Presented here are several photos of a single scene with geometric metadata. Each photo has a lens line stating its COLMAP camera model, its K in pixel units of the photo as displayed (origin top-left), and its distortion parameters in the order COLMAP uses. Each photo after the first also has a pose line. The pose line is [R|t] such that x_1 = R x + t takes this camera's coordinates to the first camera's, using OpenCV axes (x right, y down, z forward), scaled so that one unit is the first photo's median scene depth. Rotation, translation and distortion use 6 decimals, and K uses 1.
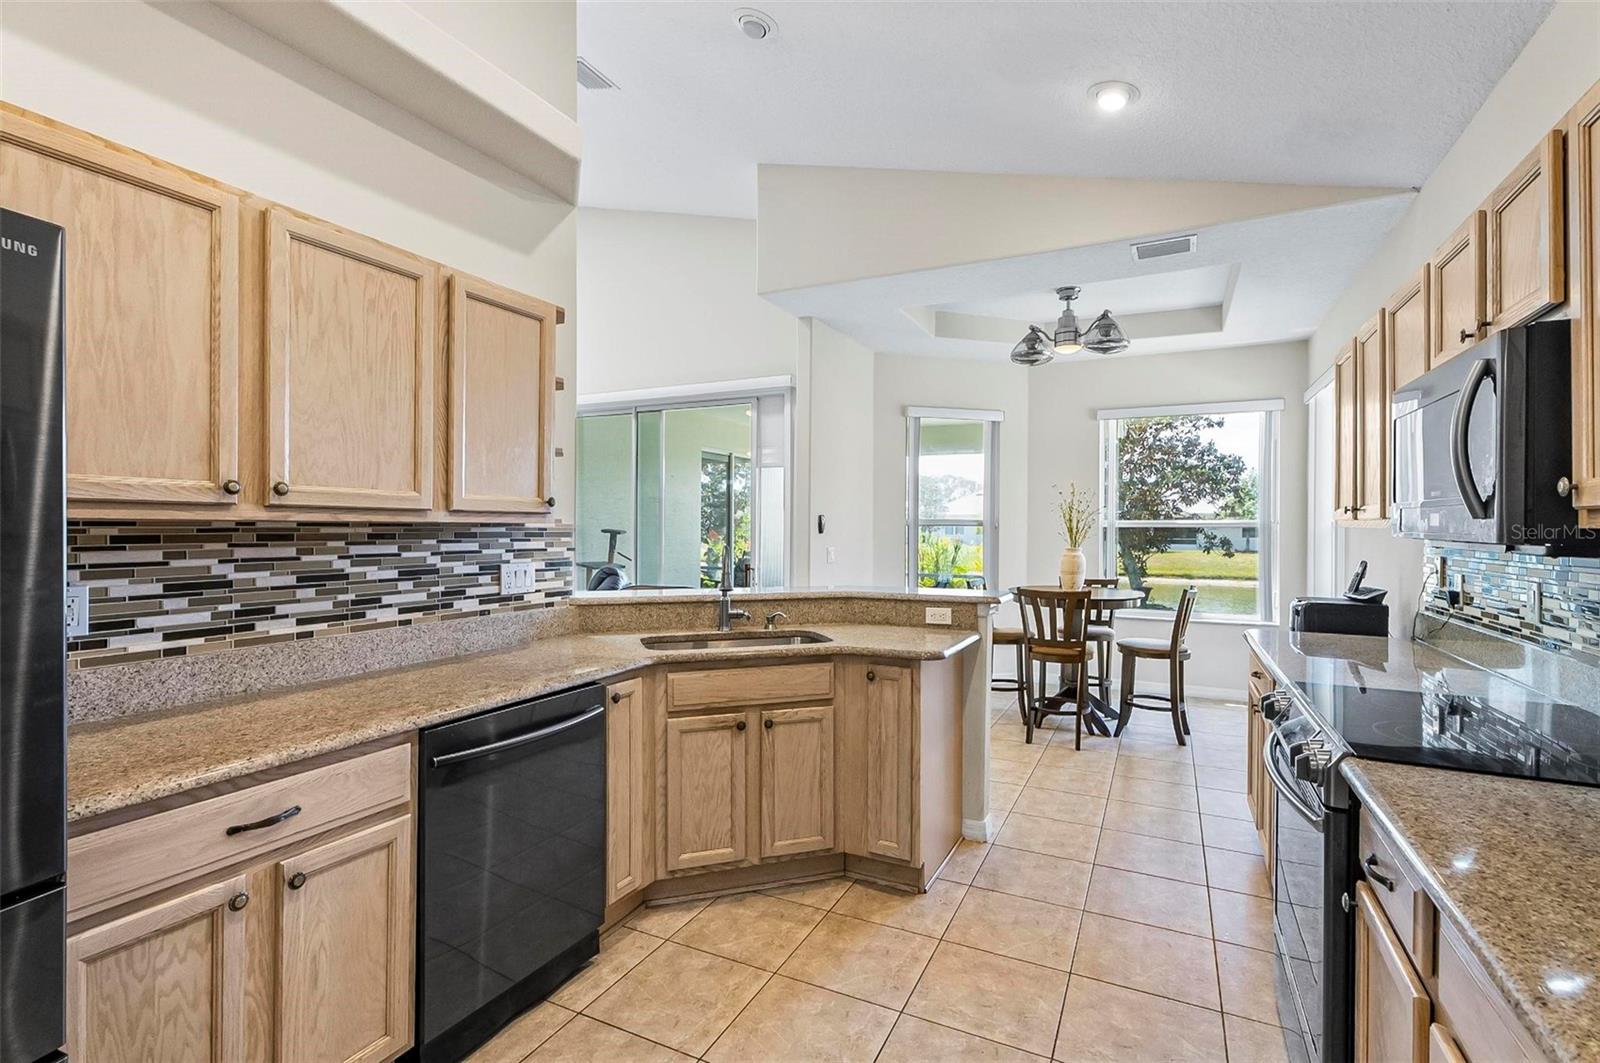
lens RADIAL K [[742.5, 0, 803.2], [0, 742.5, 527.5], [0, 0, 1]] dist [0.003274, -0.001332]
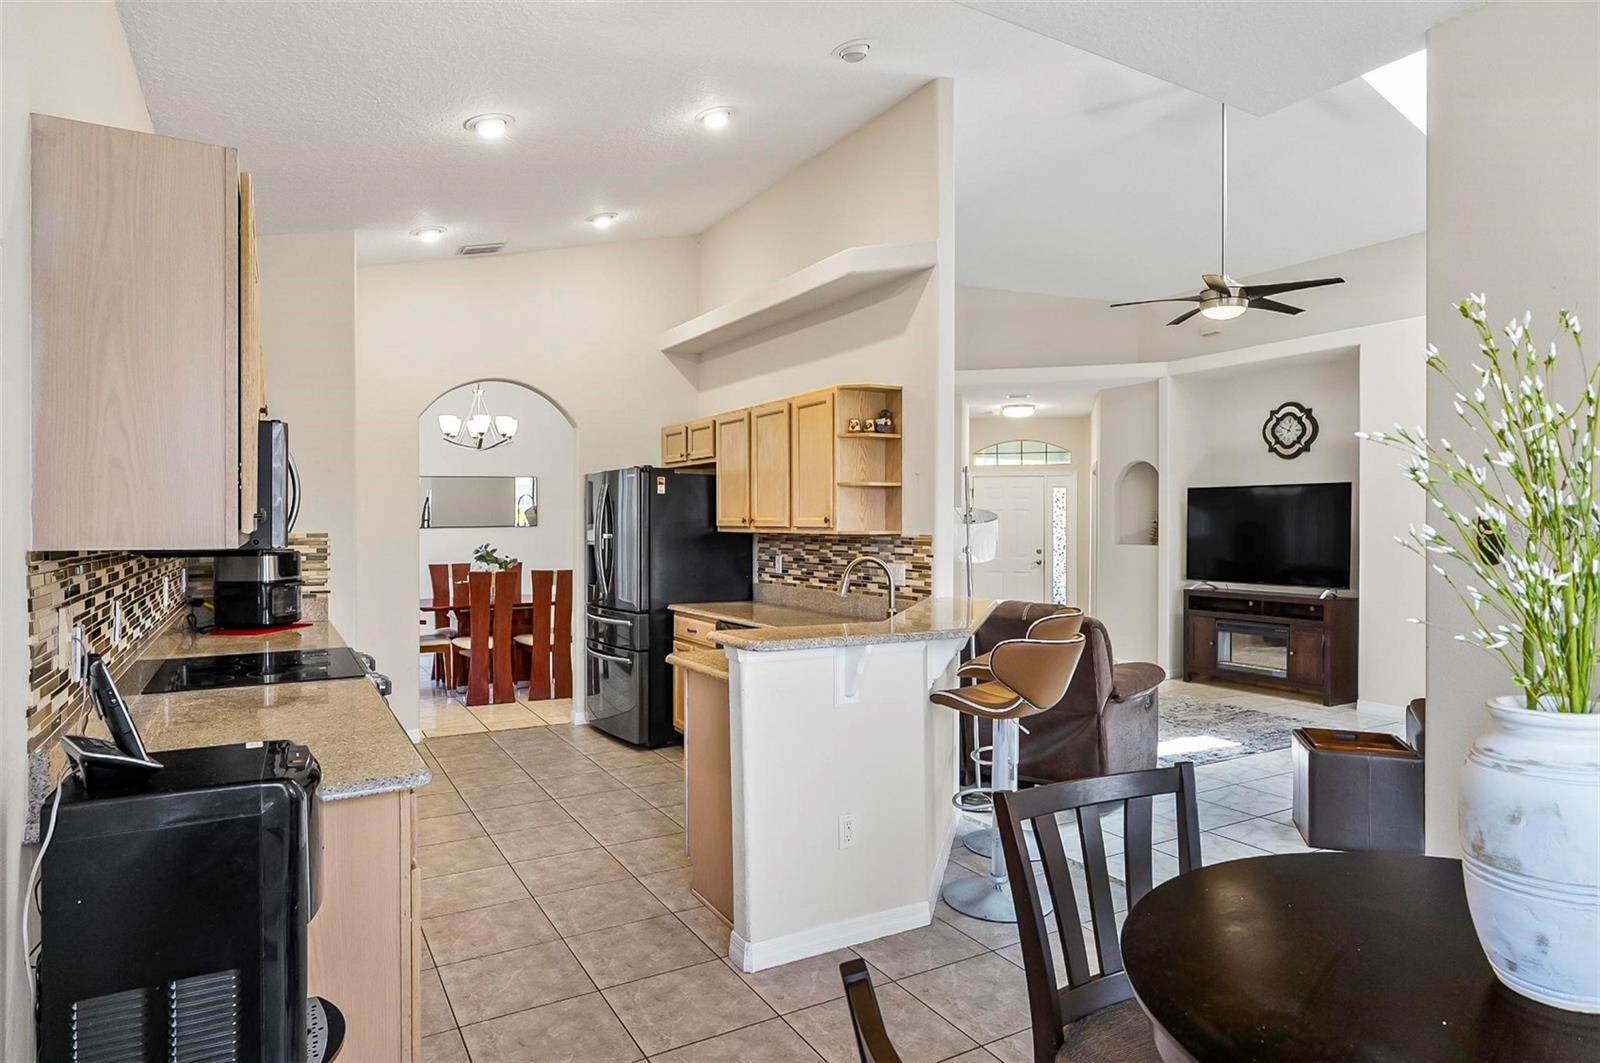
lens RADIAL K [[916.7, 0, 790.5], [0, 916.7, 526.8], [0, 0, 1]] dist [-0.000141, -0.001238]
pose [[-0.565721, -0.004453, -0.824585, 1.101553], [-0.005373, 0.999984, -0.001714, -0.014795], [0.824579, 0.003461, -0.565736, 1.770479]]
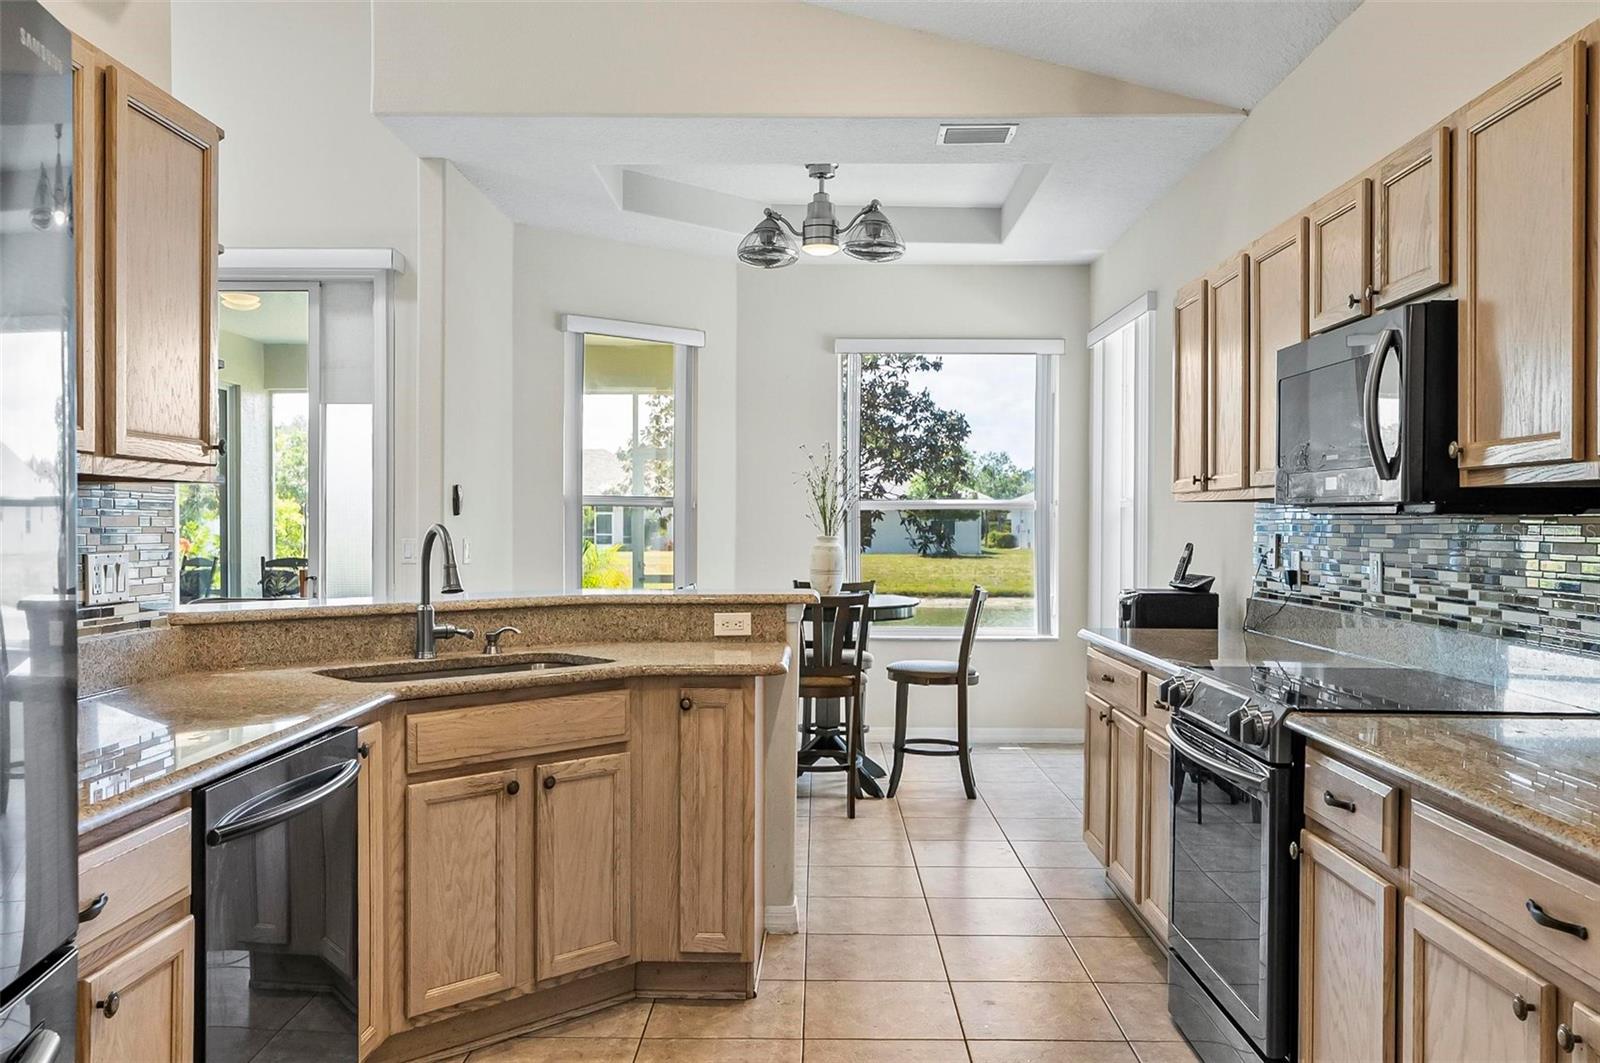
lens RADIAL K [[1297.7, 0, 811.2], [0, 1297.7, 535.3], [0, 0, 1]] dist [-0.009211, 0.019706]
pose [[0.900017, -0.005369, 0.435823, -0.326403], [0.000844, 0.999944, 0.010576, 0.024700], [-0.435855, -0.009151, 0.899970, -0.158760]]
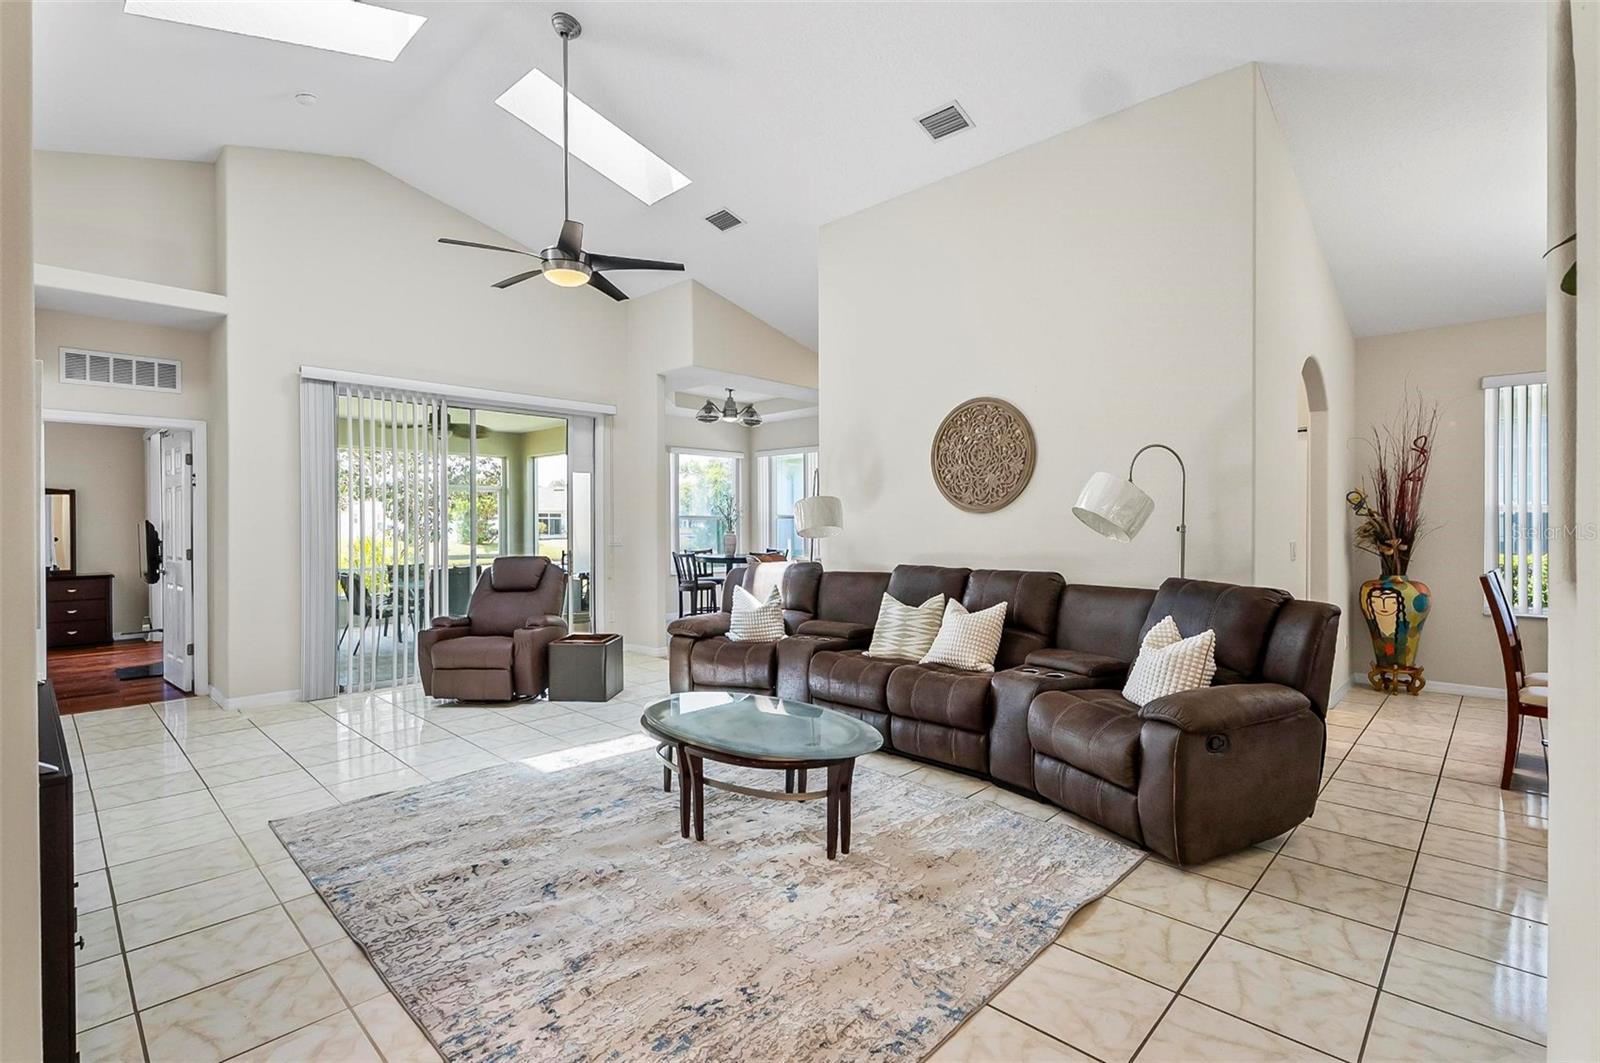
lens RADIAL K [[742.5, 0, 810.2], [0, 742.5, 526.2], [0, 0, 1]] dist [0.003274, -0.001332]
pose [[0.289283, -0.011643, 0.957173, -2.333599], [0.006998, 0.999925, 0.010048, -0.001343], [-0.957218, 0.003792, 0.289342, 0.545862]]
